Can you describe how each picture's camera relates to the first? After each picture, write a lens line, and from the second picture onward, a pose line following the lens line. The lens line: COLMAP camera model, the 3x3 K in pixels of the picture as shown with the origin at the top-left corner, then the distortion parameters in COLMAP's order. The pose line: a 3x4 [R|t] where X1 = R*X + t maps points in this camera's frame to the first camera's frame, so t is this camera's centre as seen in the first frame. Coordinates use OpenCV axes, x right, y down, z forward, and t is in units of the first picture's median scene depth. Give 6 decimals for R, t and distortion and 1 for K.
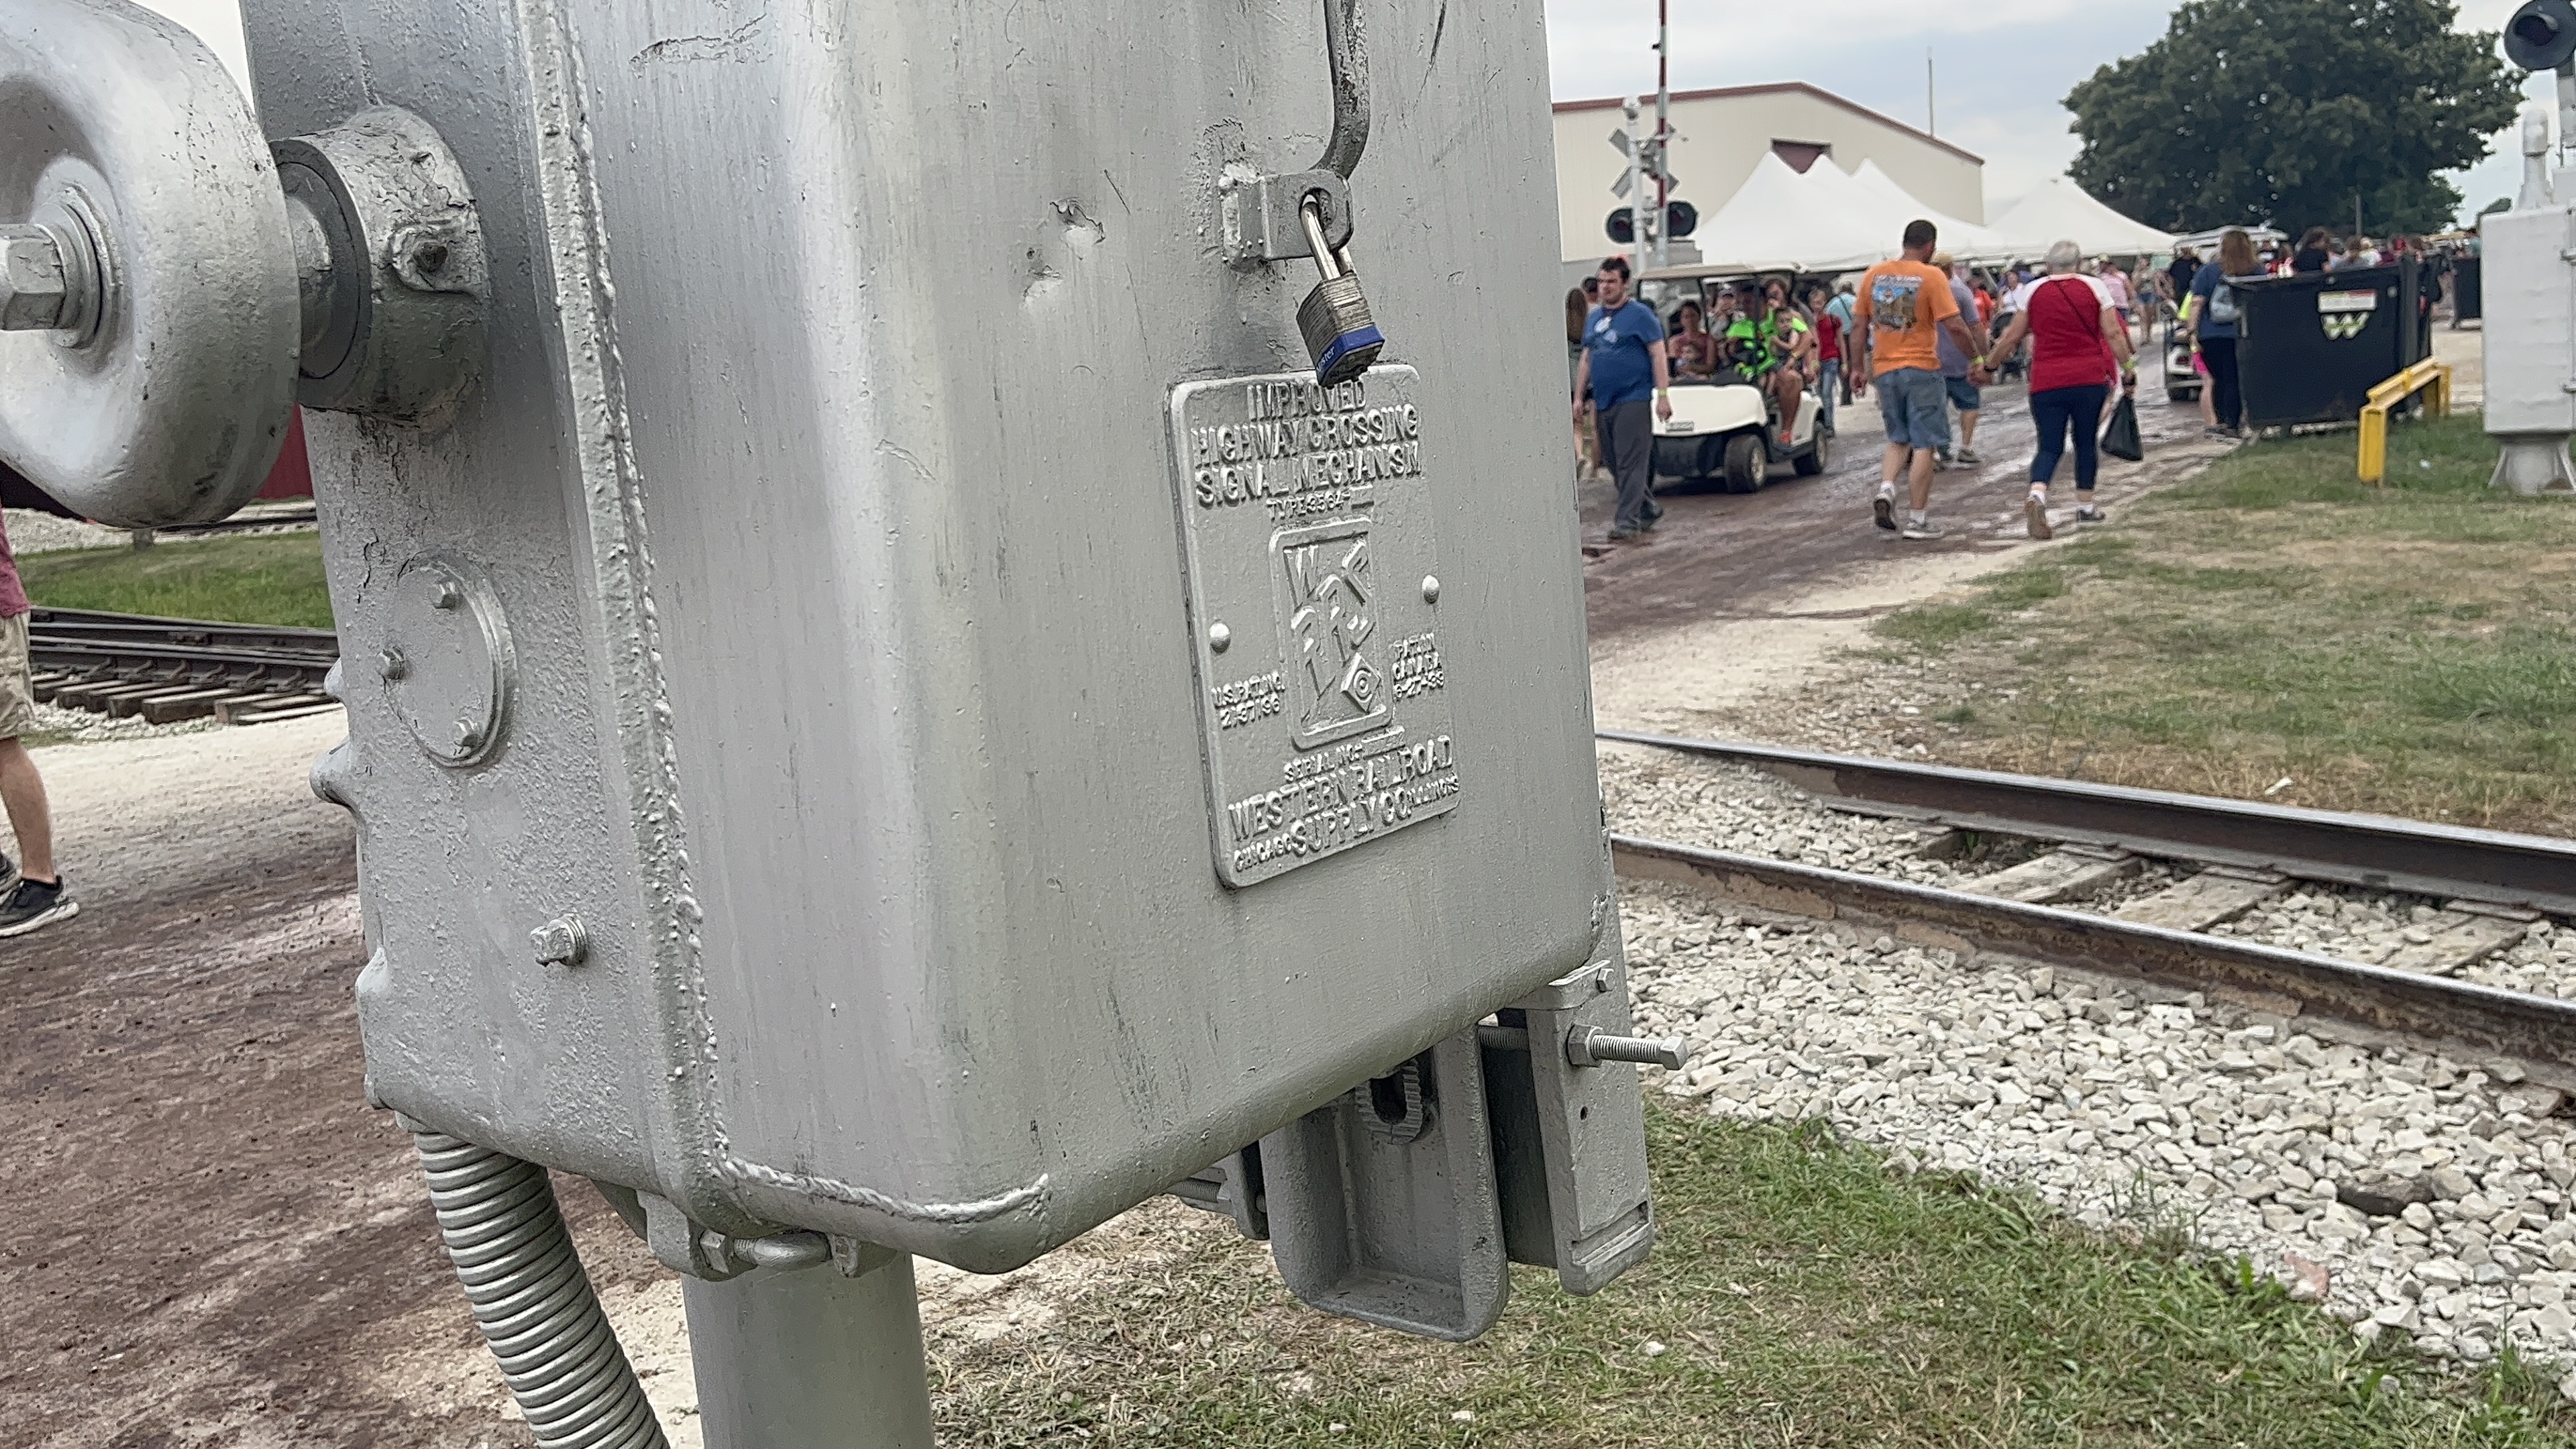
lens RADIAL K [[2108.2, 0, 1288.0], [0, 2108.2, 724.5], [0, 0, 1]] dist [0.037130, -0.029381]
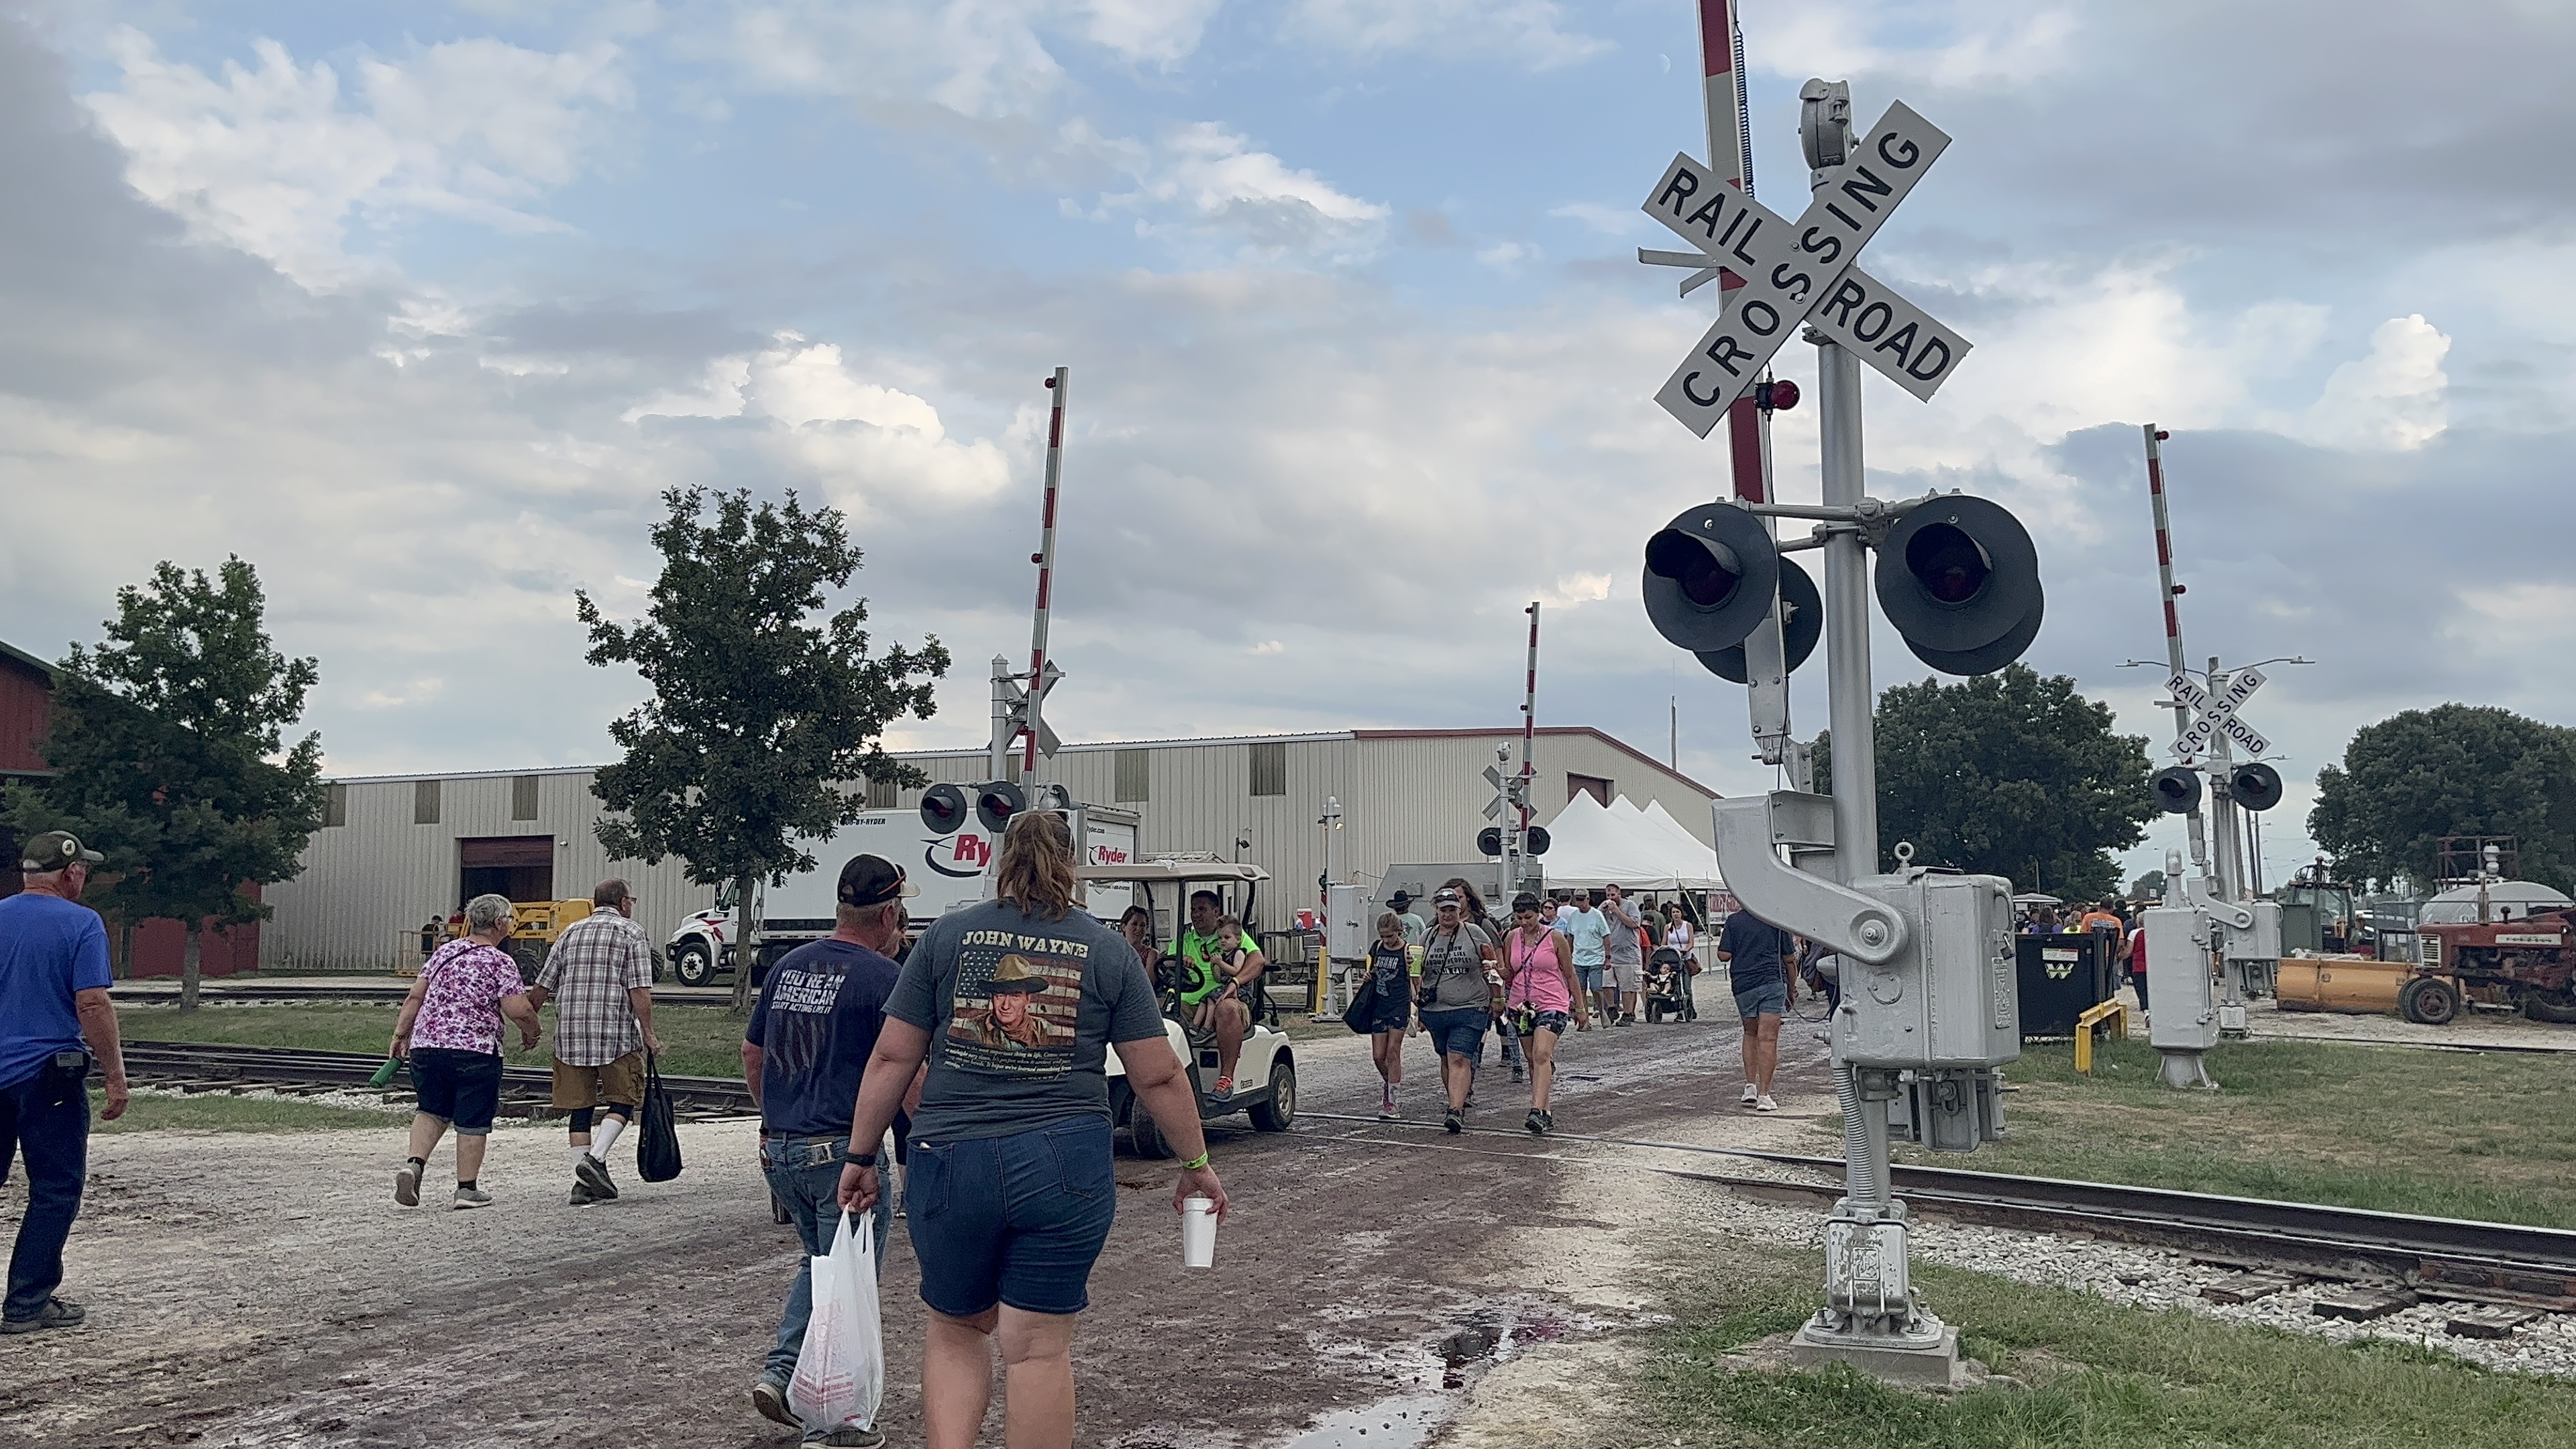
lens RADIAL K [[2108.2, 0, 1288.0], [0, 2108.2, 724.5], [0, 0, 1]] dist [0.037130, -0.029381]
pose [[0.988846, 0.096738, 0.113252, -0.861705], [-0.063430, 0.961481, -0.267454, 0.301273], [-0.134763, 0.257287, 0.956892, -1.520397]]
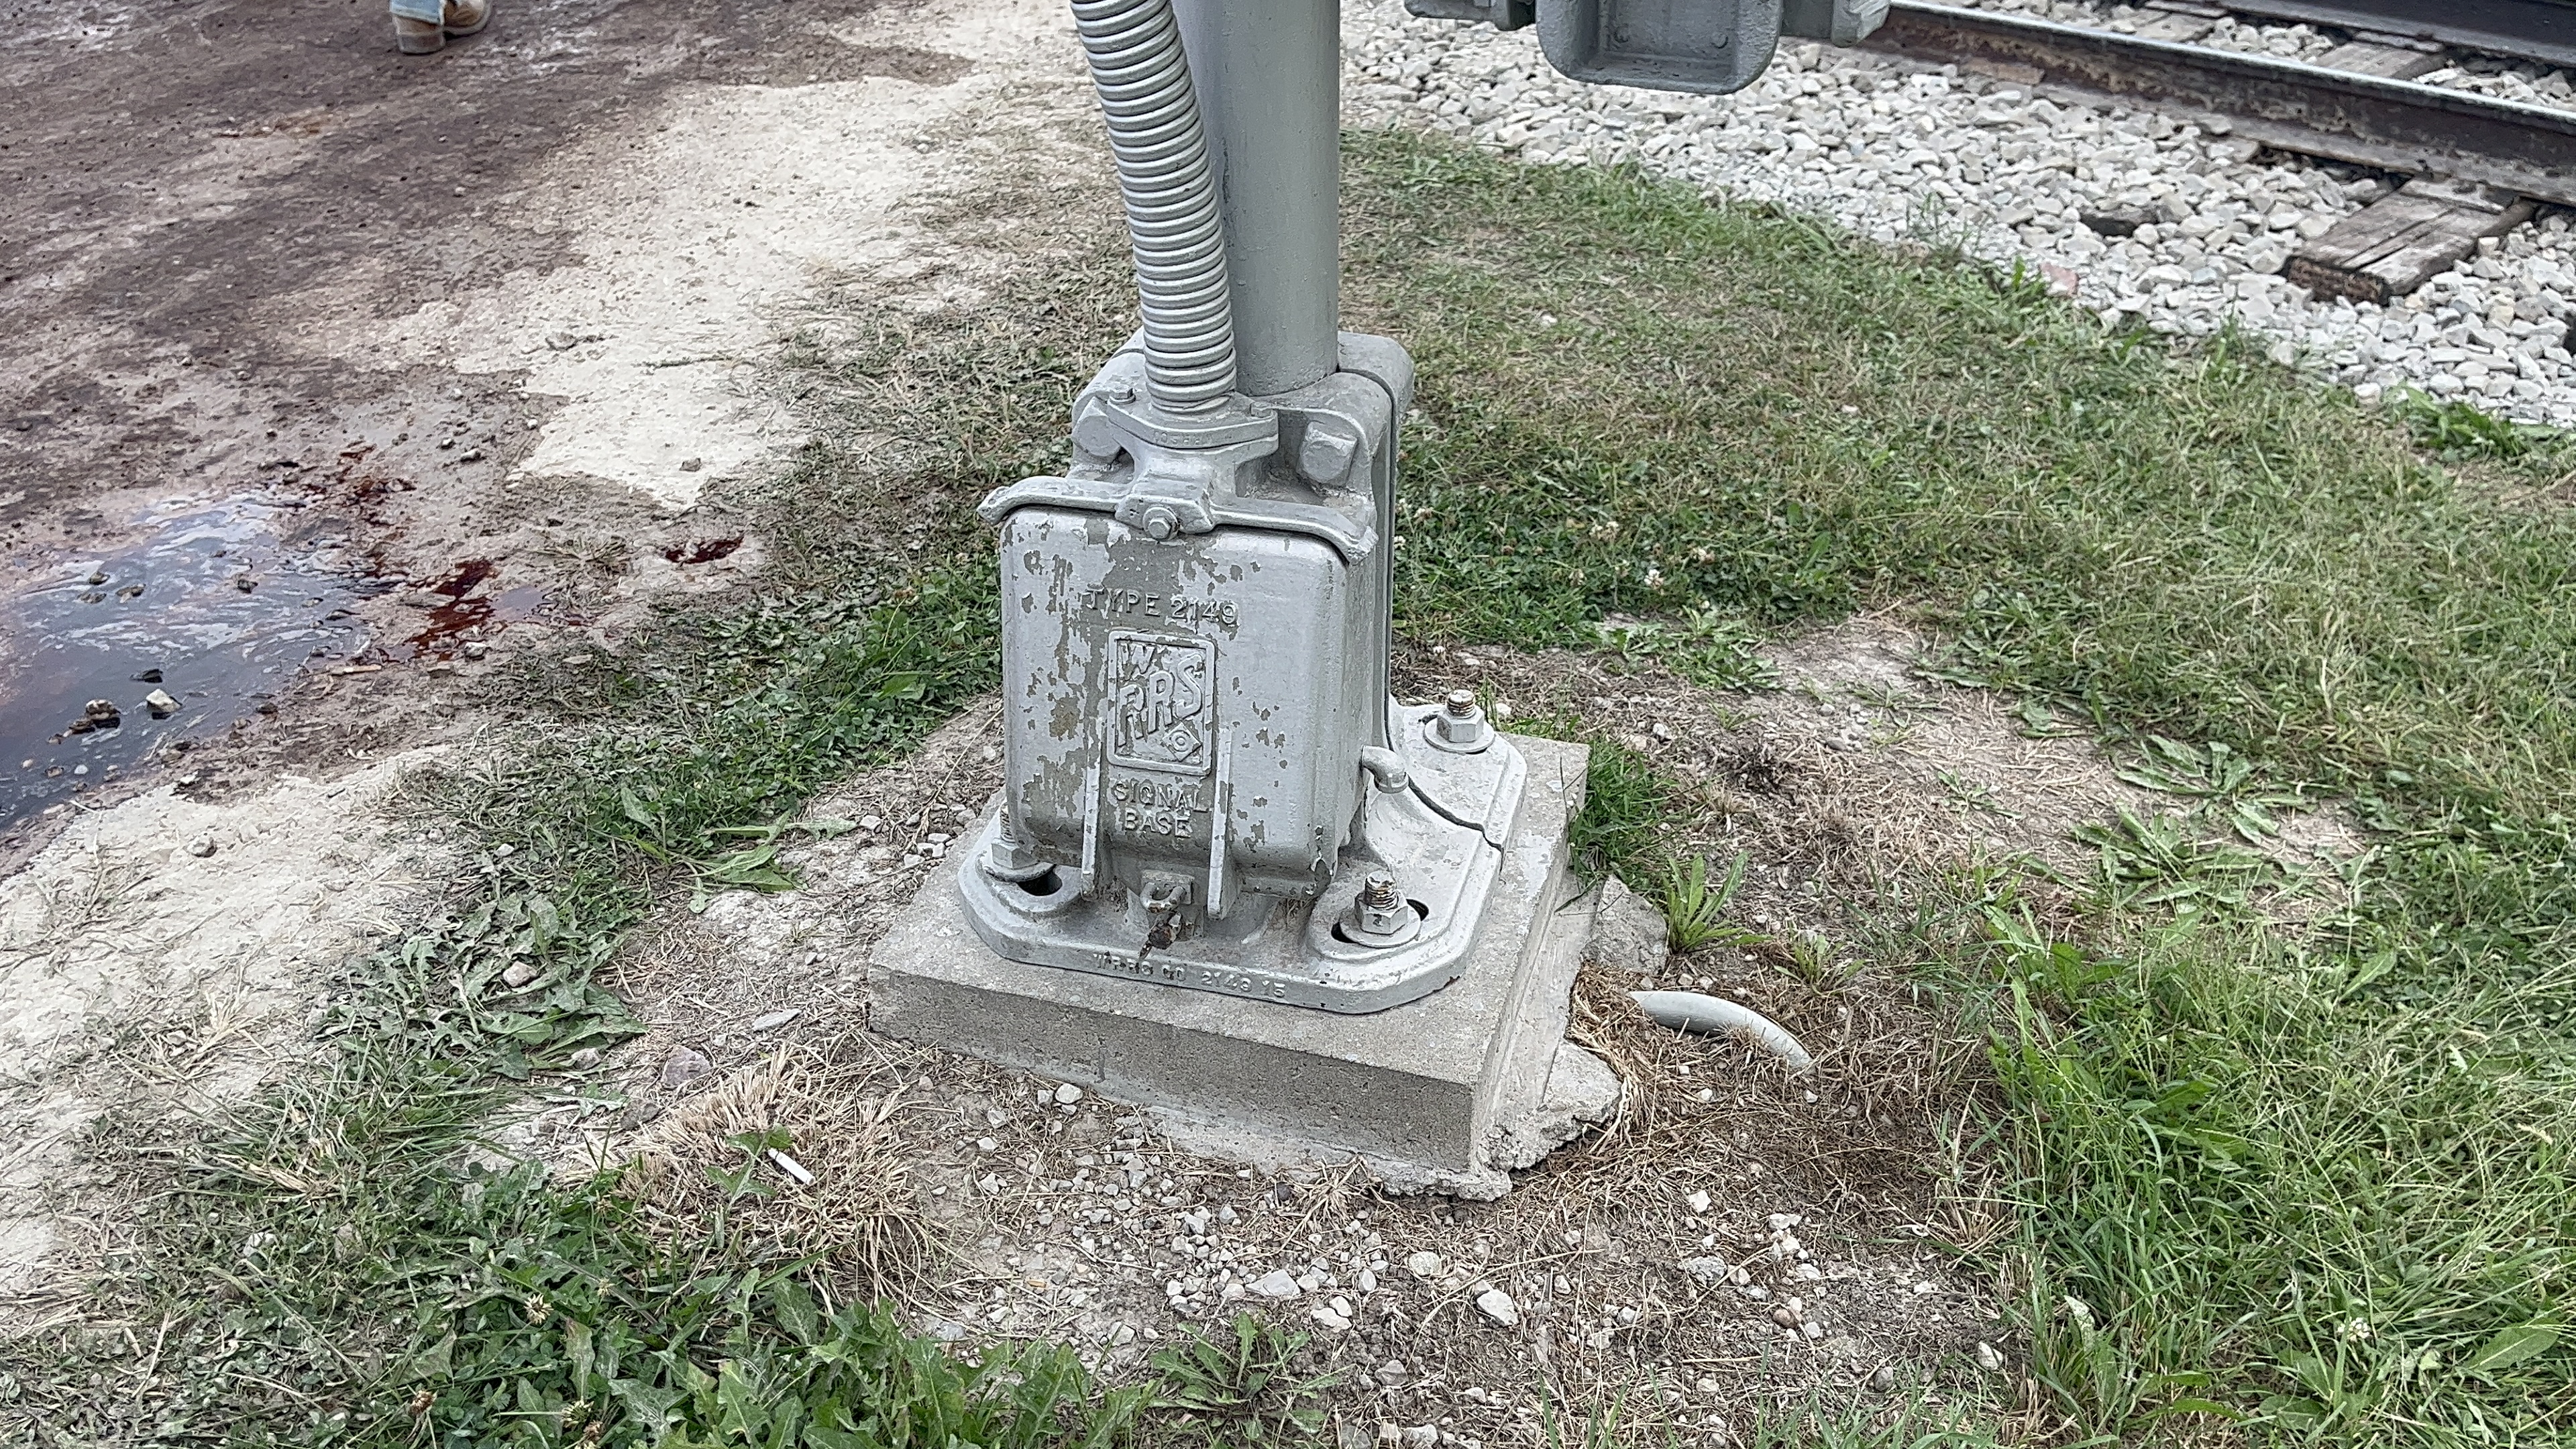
lens RADIAL K [[2108.2, 0, 1288.0], [0, 2108.2, 724.5], [0, 0, 1]] dist [0.037130, -0.029381]
pose [[0.977536, -0.025184, 0.209260, -0.158316], [-0.051684, 0.933882, 0.353826, 0.083128], [-0.204334, -0.356693, 0.911602, -0.053401]]
